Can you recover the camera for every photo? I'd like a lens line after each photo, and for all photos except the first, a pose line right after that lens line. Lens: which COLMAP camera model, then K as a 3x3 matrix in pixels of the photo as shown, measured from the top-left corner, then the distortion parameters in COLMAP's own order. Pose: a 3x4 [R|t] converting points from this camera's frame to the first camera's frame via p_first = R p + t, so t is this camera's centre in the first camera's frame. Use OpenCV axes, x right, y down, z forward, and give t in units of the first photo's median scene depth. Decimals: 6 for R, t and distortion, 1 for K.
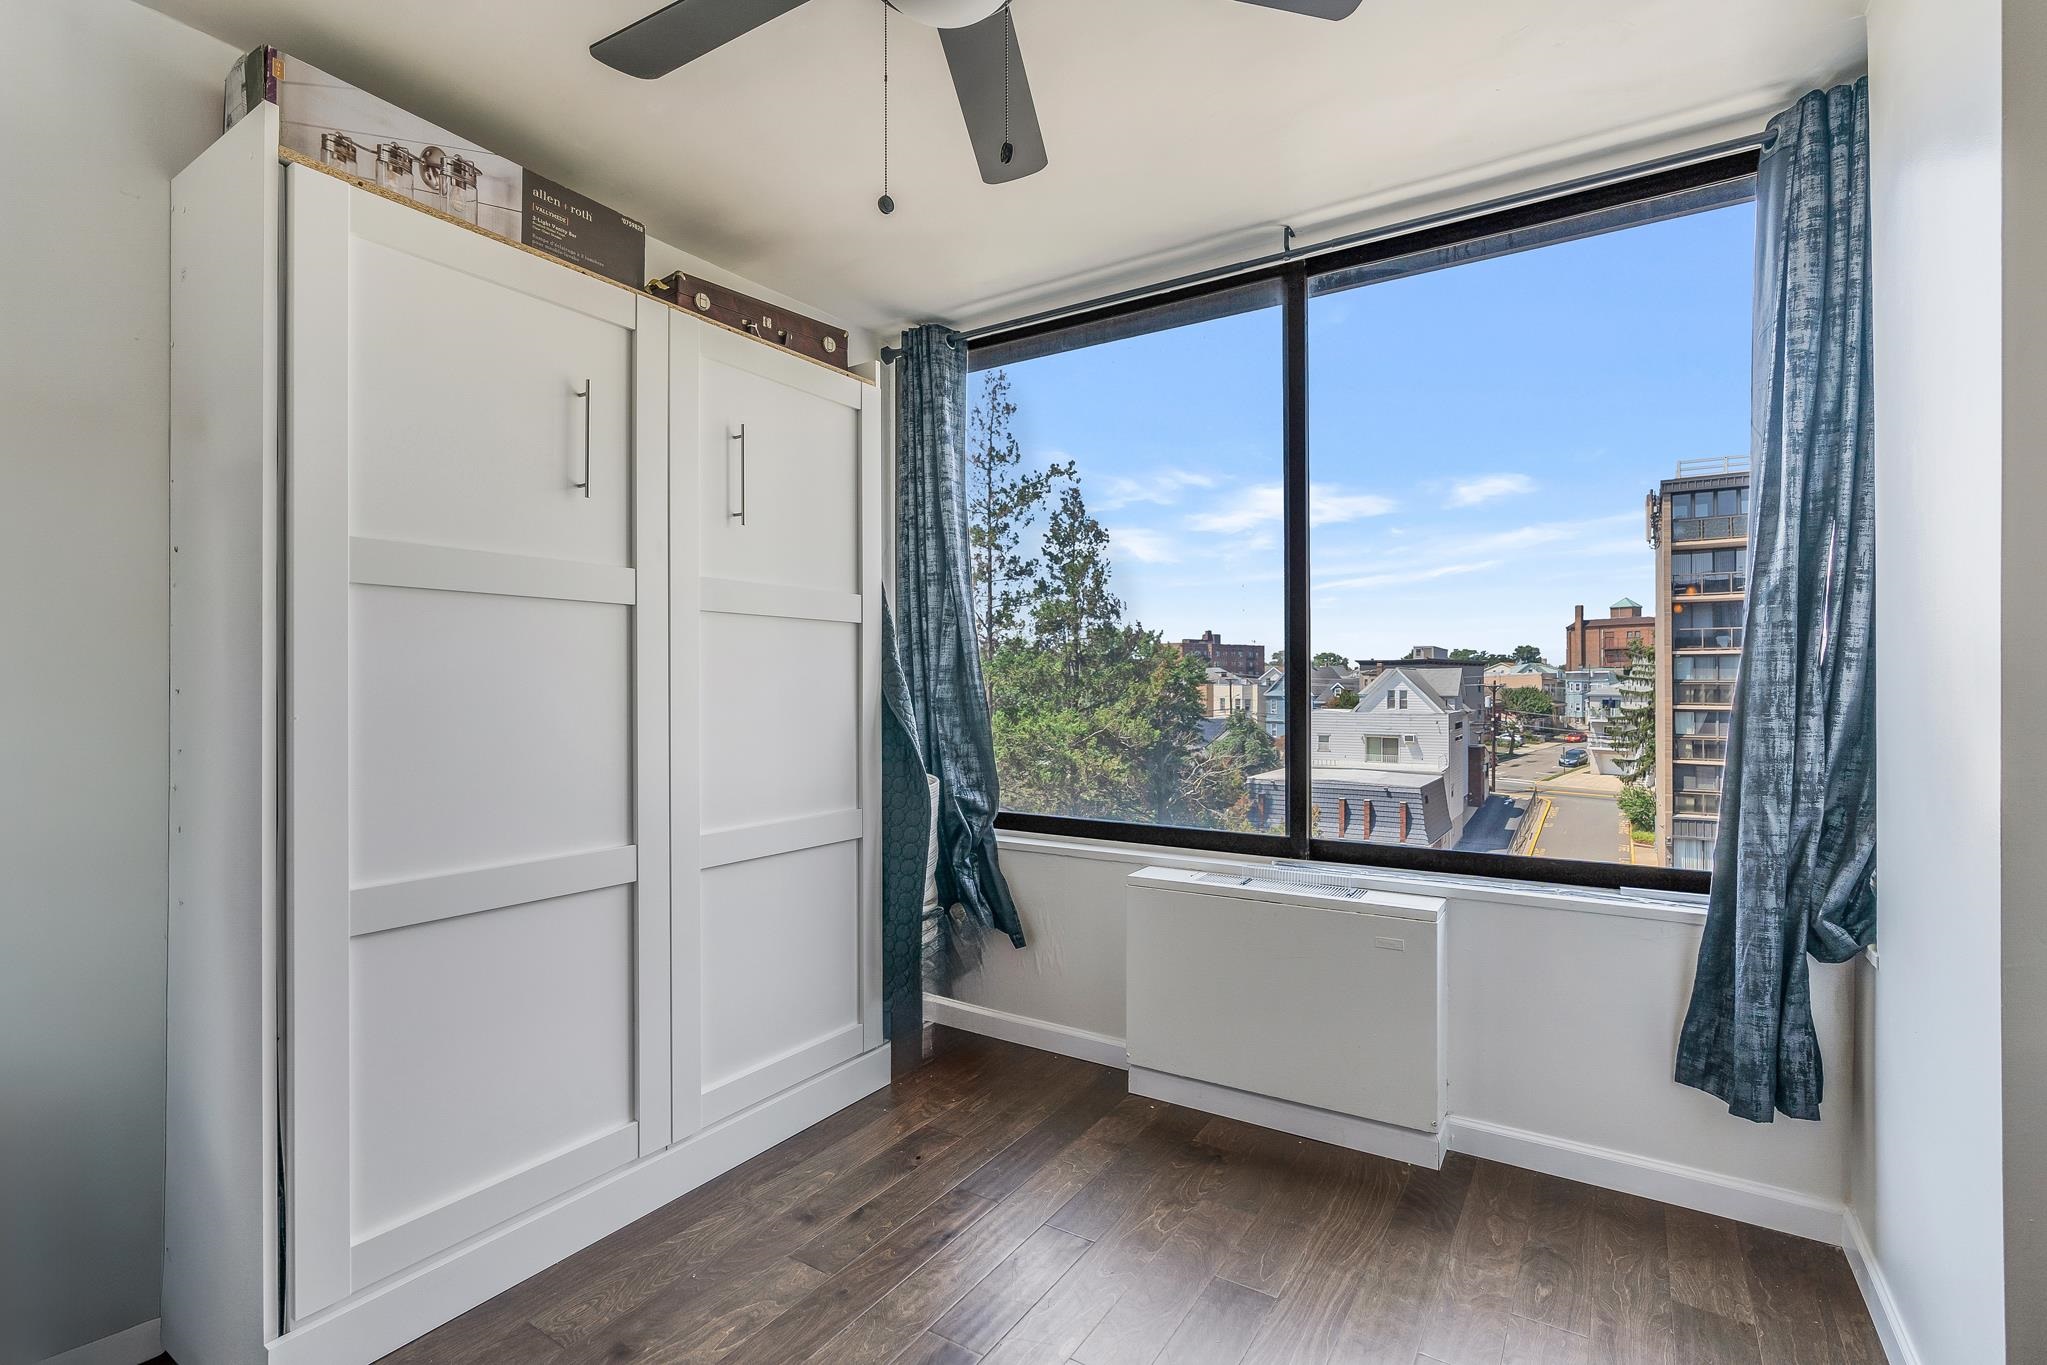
lens RADIAL K [[941.1, 0, 1023.5], [0, 941.1, 682.5], [0, 0, 1]] dist [-0.017131, 0.000174]
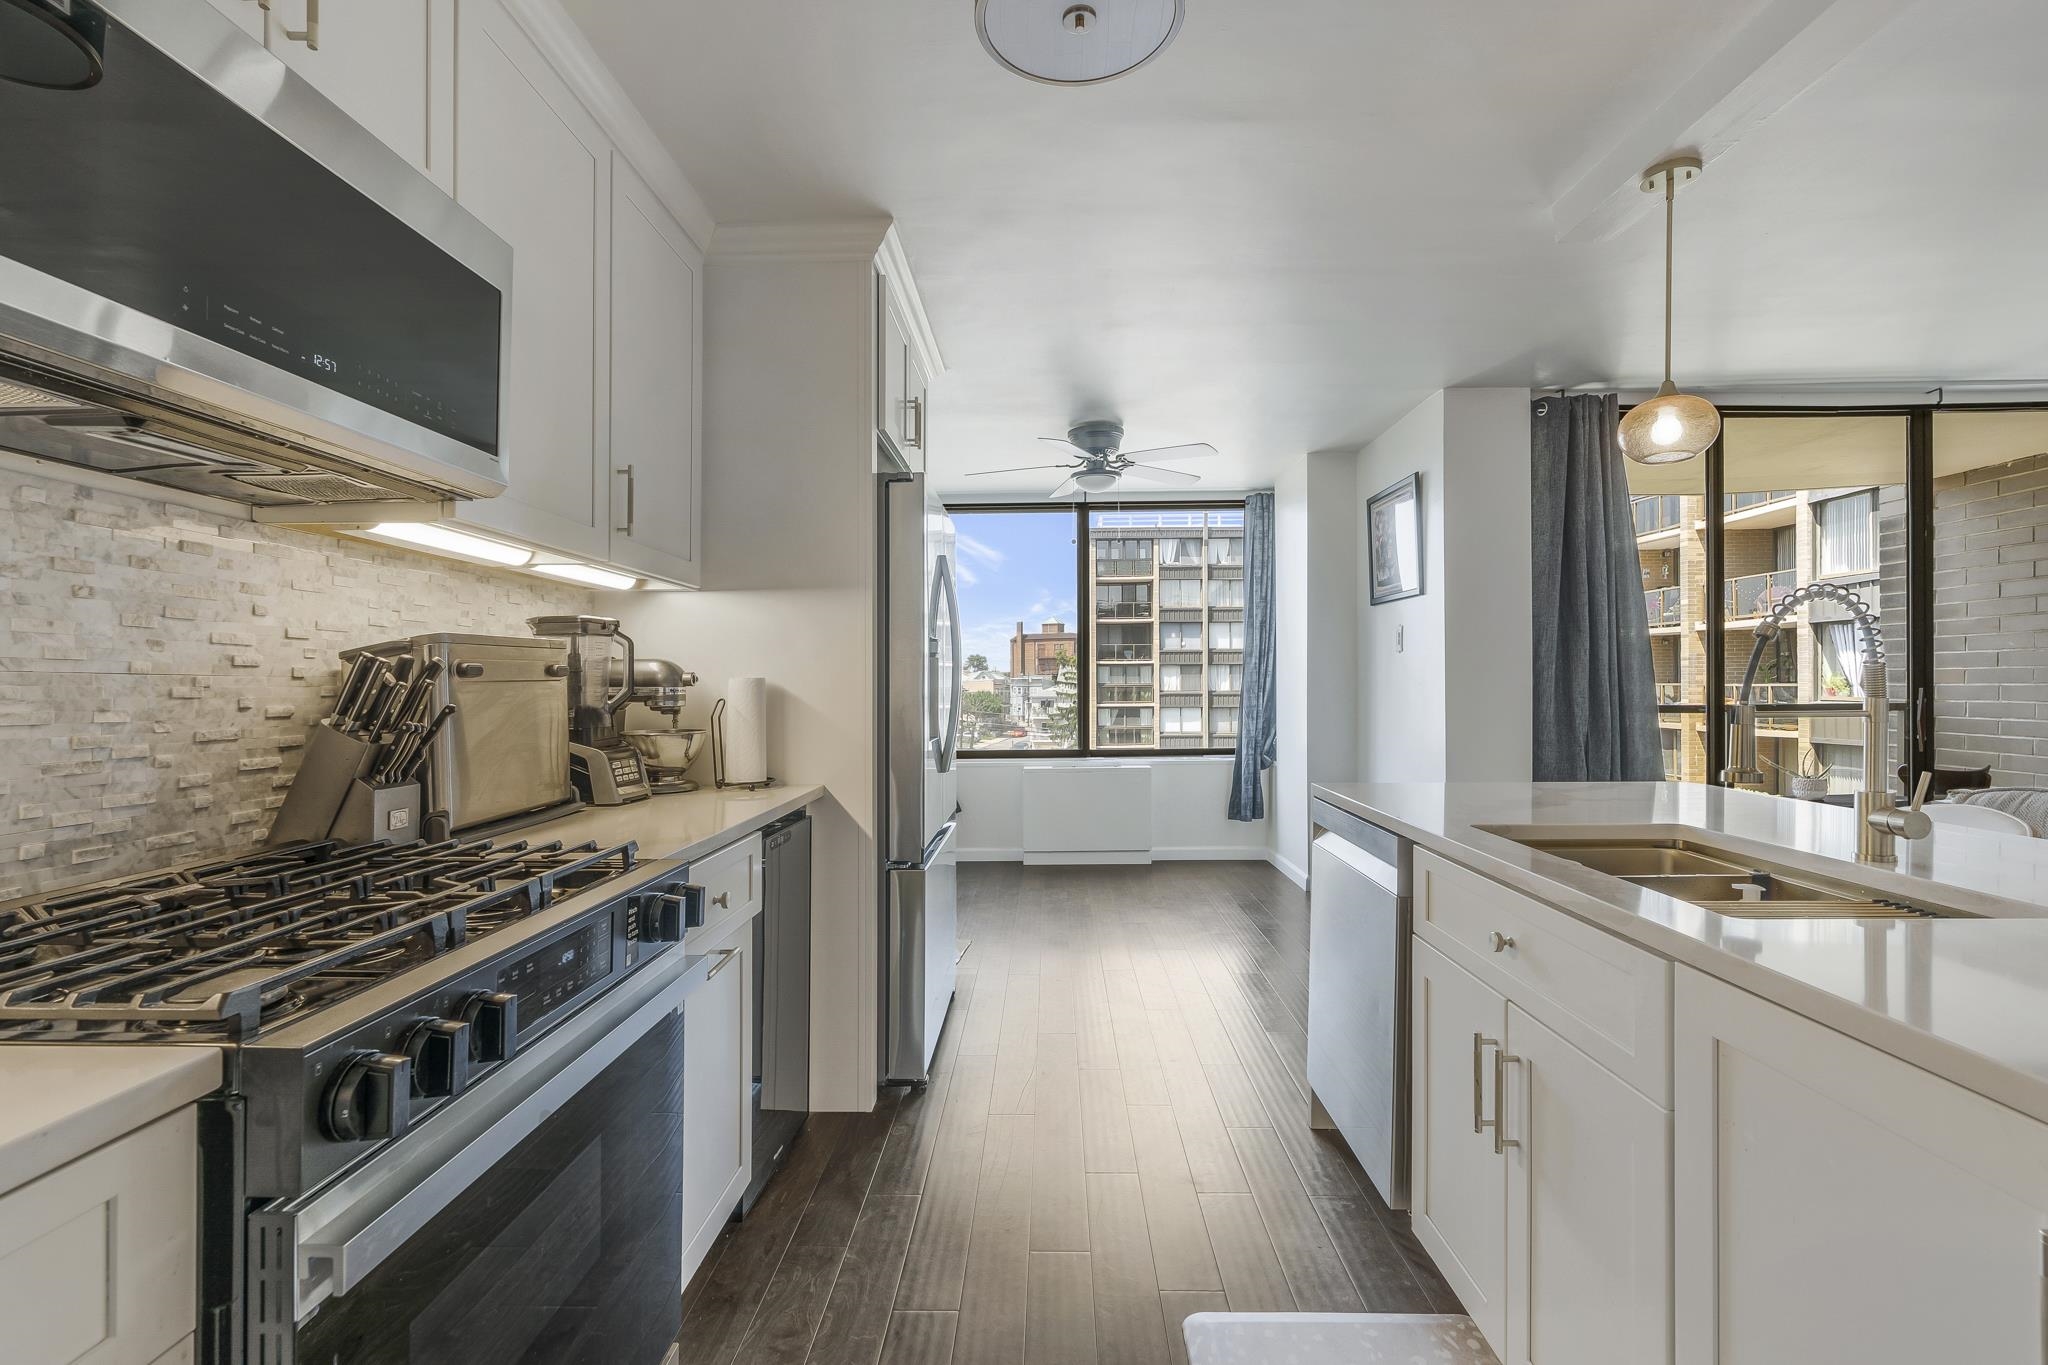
lens RADIAL K [[924.2, 0, 1024.0], [0, 924.2, 682.5], [0, 0, 1]] dist [0.001038, 0.000116]
pose [[0.857138, -0.002302, 0.515082, -1.433932], [0.005405, 0.999975, -0.004526, 0.011712], [-0.515059, 0.006663, 0.857129, -1.260110]]
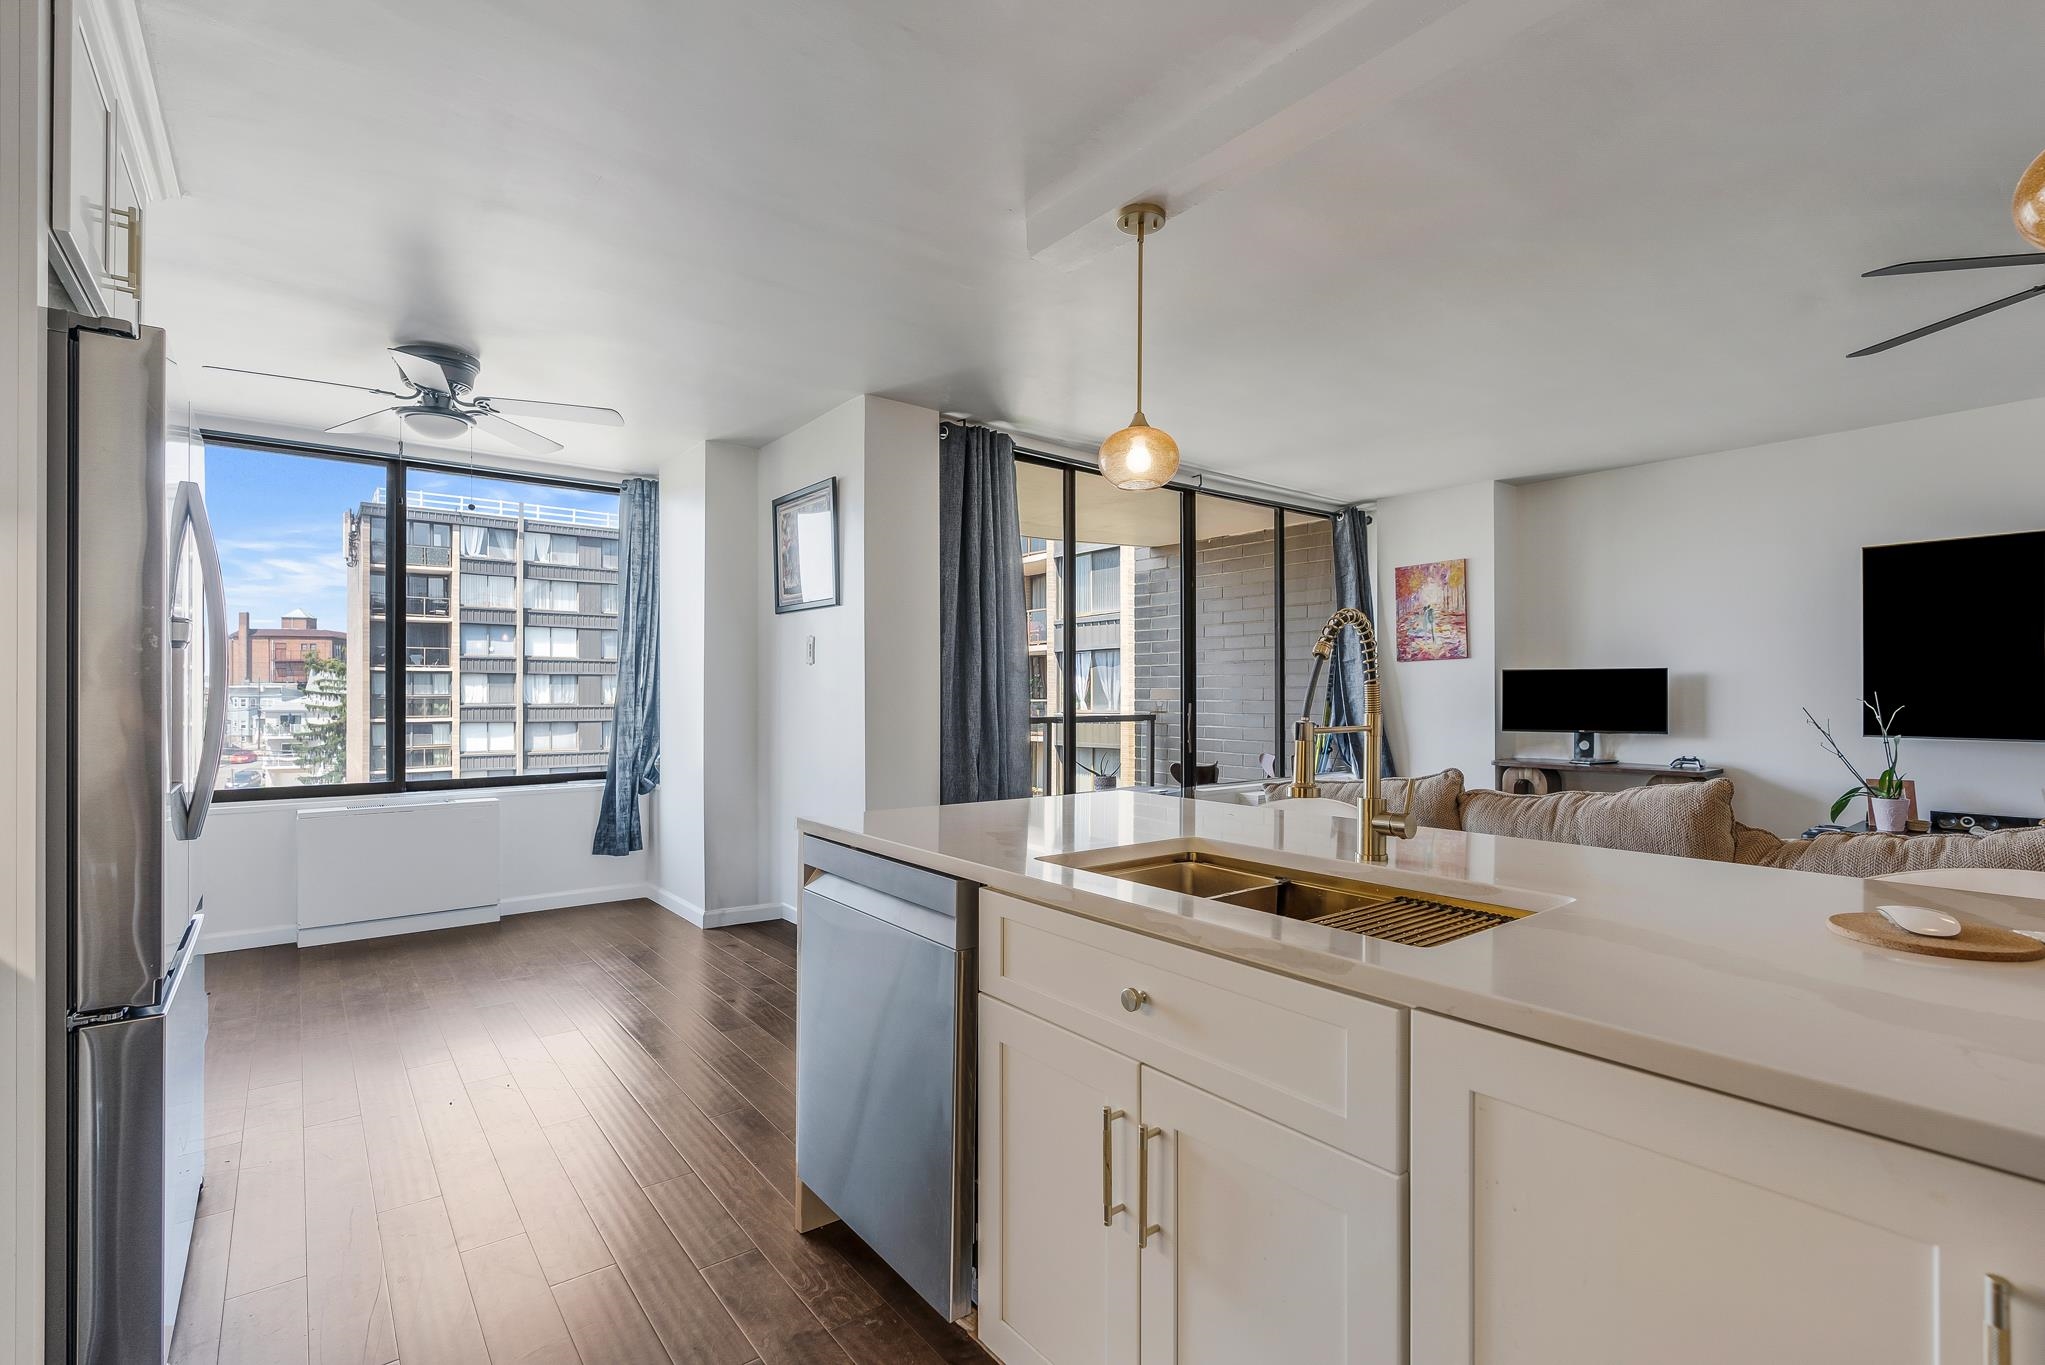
lens RADIAL K [[936.2, 0, 1019.2], [0, 936.2, 700.6], [0, 0, 1]] dist [-0.014247, 0.008351]
pose [[0.333125, -0.002136, 0.942880, -1.365583], [-0.000981, 0.999996, 0.002612, 0.010108], [-0.942882, -0.001795, 0.333121, -0.972252]]
